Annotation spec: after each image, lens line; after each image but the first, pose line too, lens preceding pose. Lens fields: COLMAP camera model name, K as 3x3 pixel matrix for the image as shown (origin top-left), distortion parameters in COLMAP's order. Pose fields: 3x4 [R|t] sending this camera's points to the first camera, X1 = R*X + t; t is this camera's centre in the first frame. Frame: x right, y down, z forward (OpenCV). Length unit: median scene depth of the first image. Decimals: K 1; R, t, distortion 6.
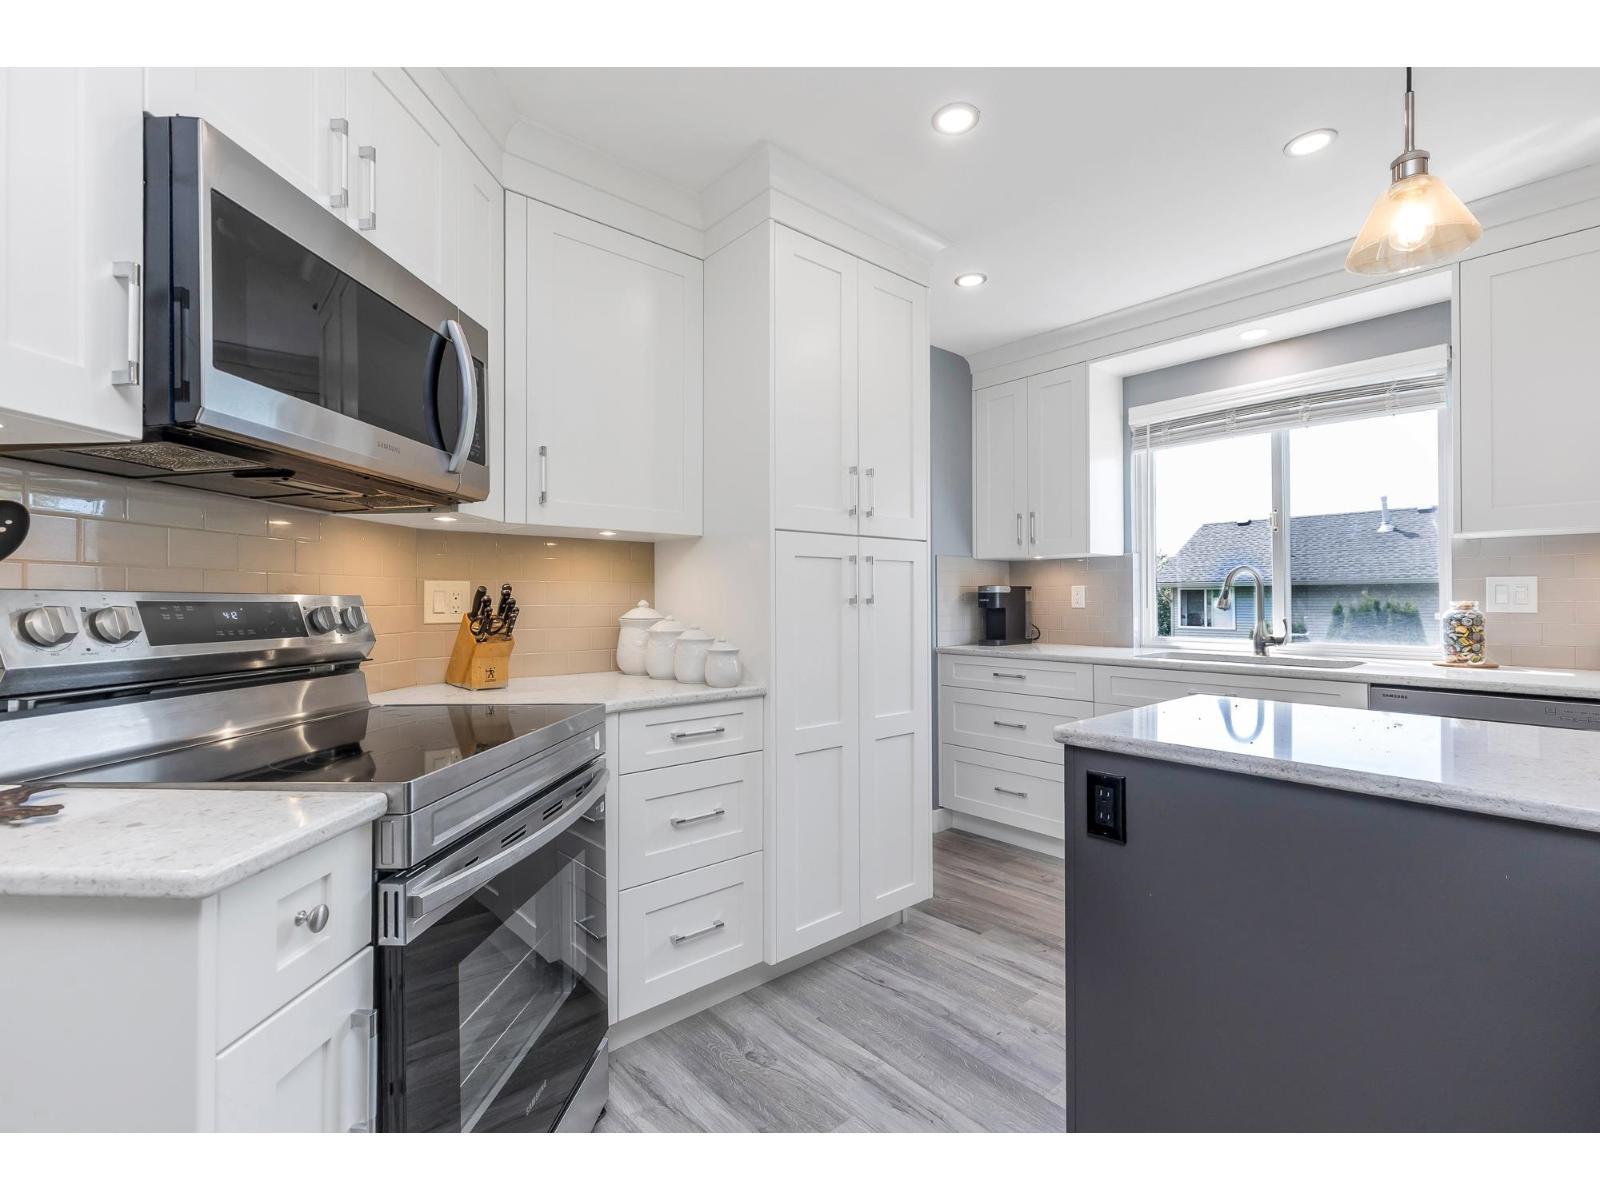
lens RADIAL K [[723.0, 0, 794.5], [0, 723.0, 598.1], [0, 0, 1]] dist [0.004883, -0.001828]
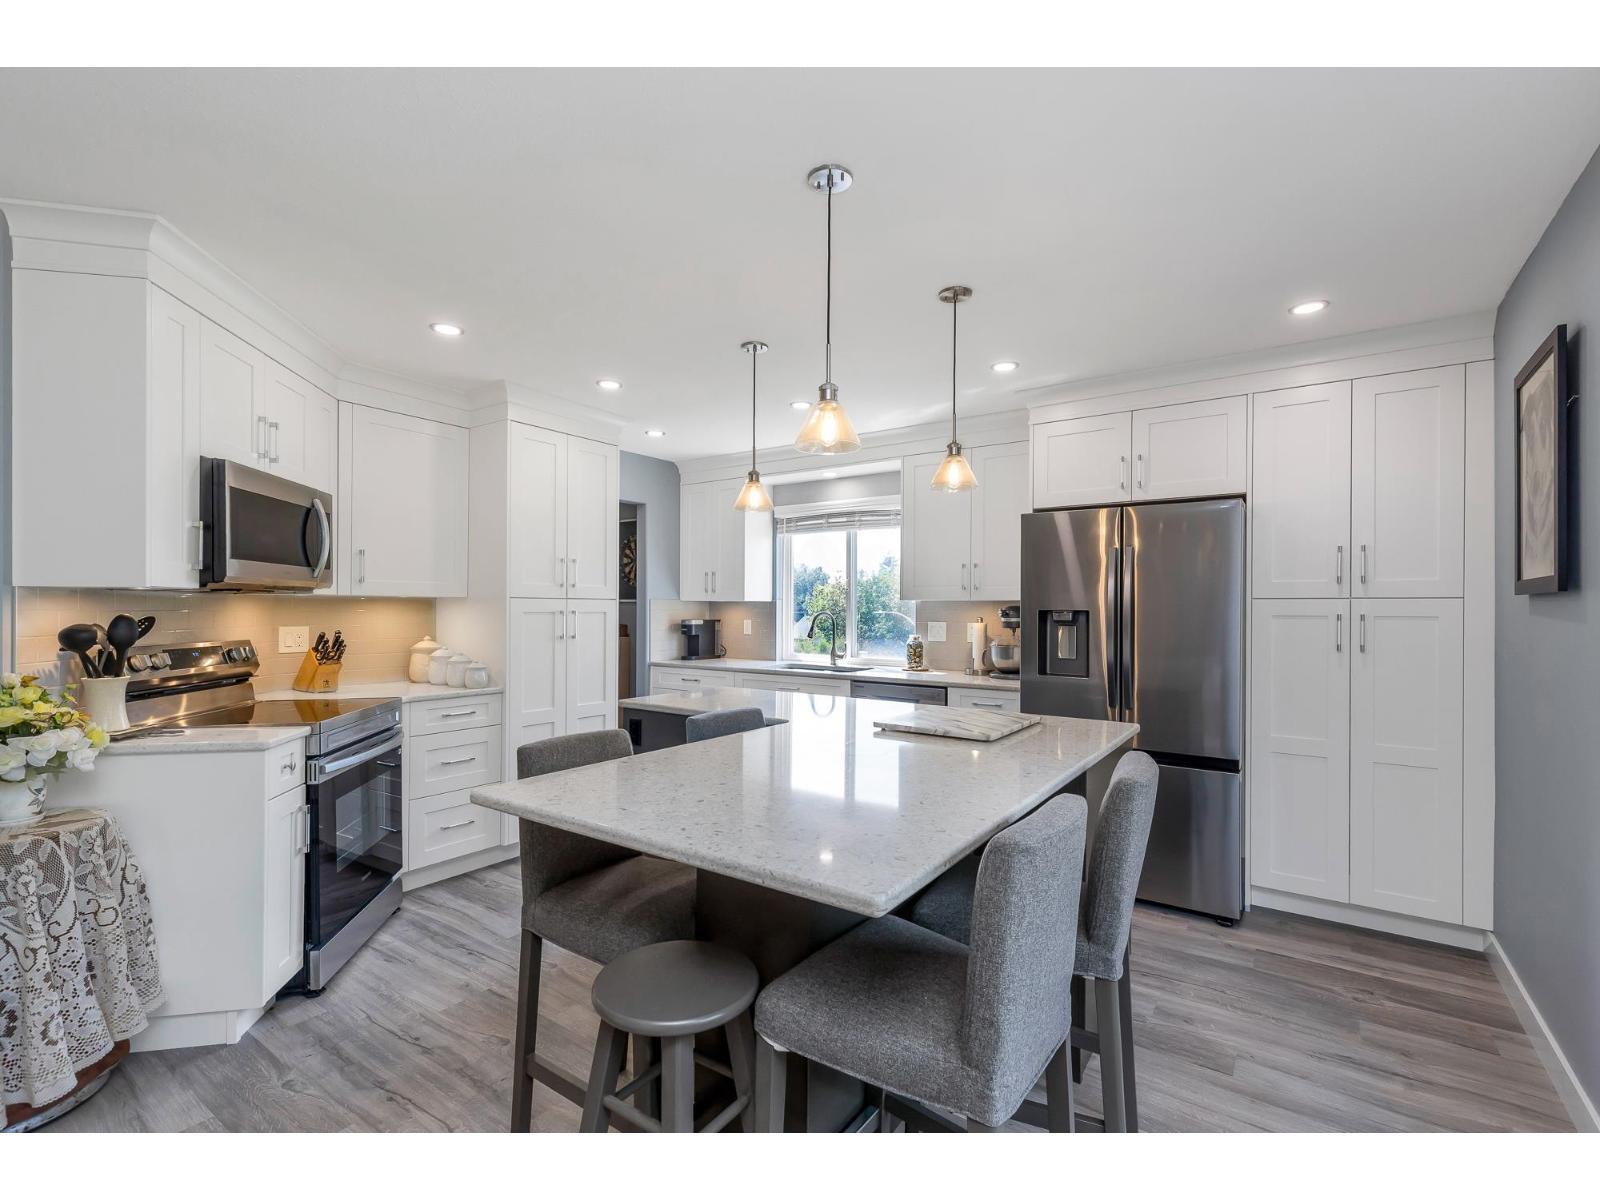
lens RADIAL K [[723.0, 0, 804.2], [0, 723.0, 611.3], [0, 0, 1]] dist [0.004883, -0.001828]
pose [[0.966185, 0.007262, 0.257748, 0.175584], [-0.008543, 0.999956, 0.003850, -0.062290], [-0.257709, -0.005922, 0.966204, -0.726964]]
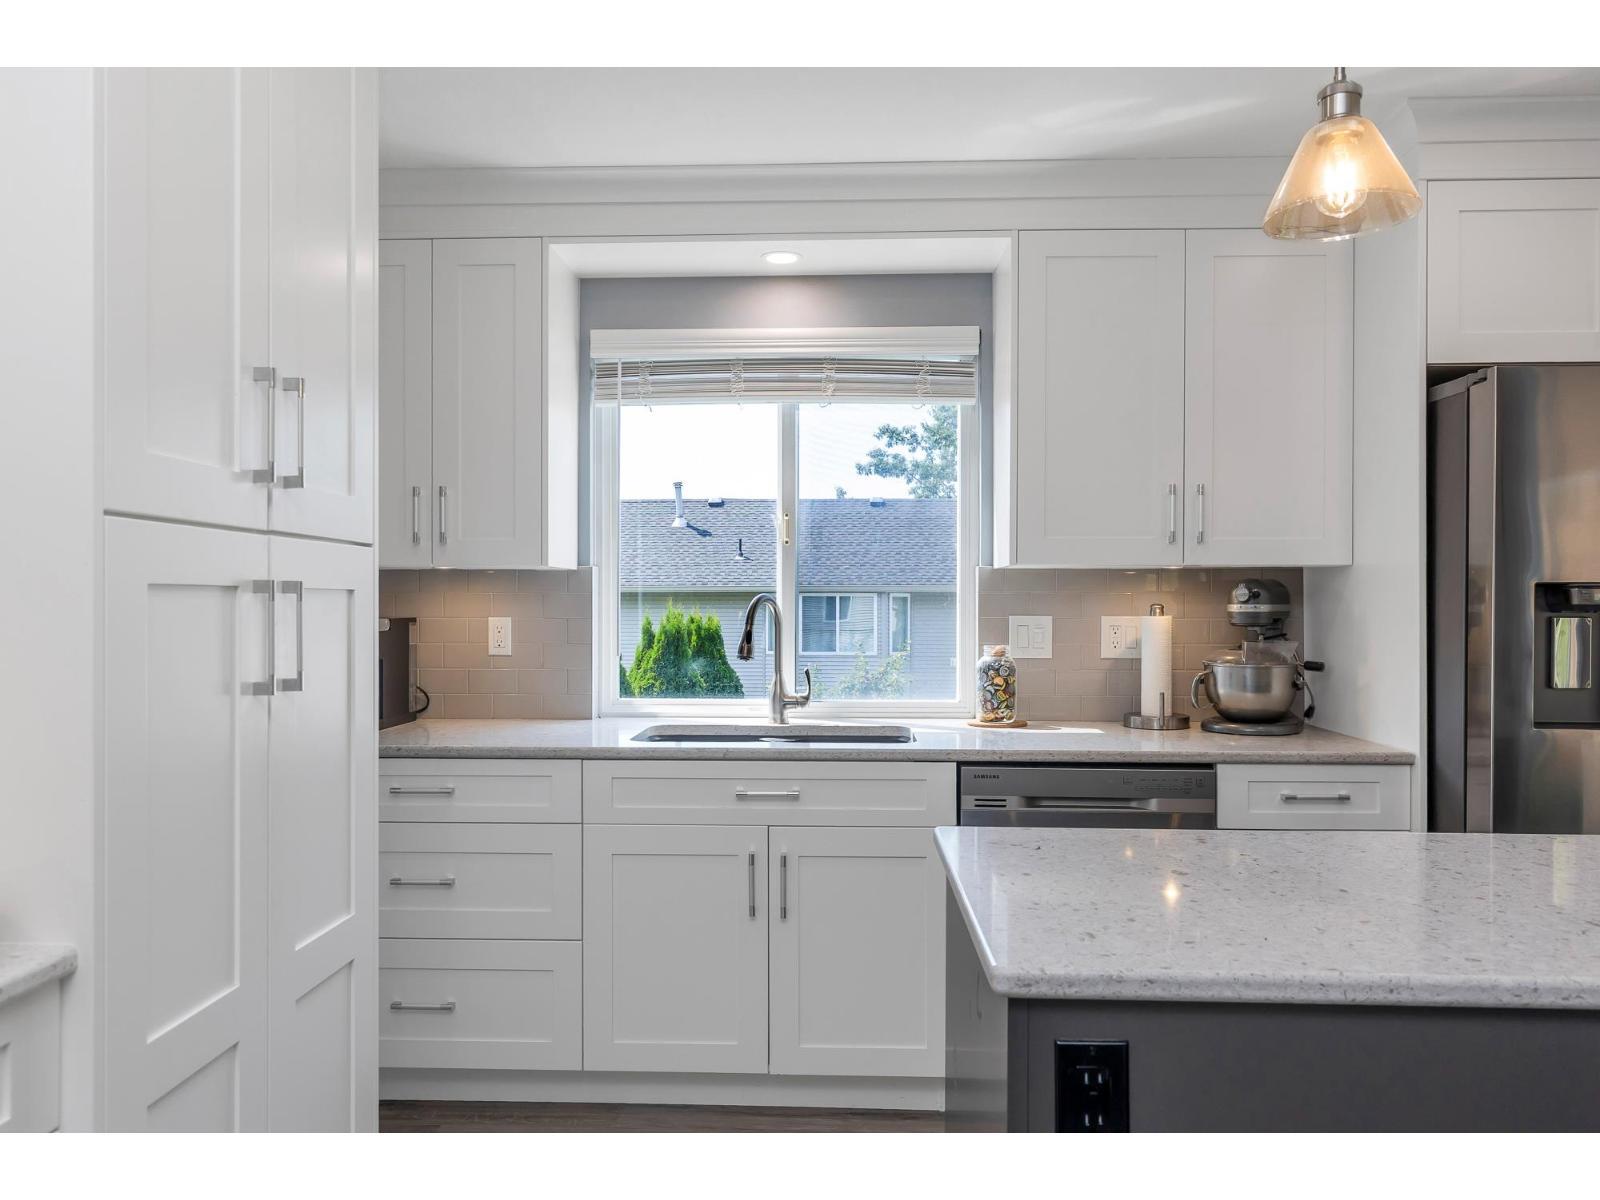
lens RADIAL K [[1143.6, 0, 801.4], [0, 1143.6, 602.9], [0, 0, 1]] dist [0.000794, 0.001435]
pose [[0.683541, 0.004511, 0.729898, -0.172286], [-0.004119, 0.999989, -0.002323, -0.041133], [-0.729900, -0.001418, 0.683552, 0.289119]]
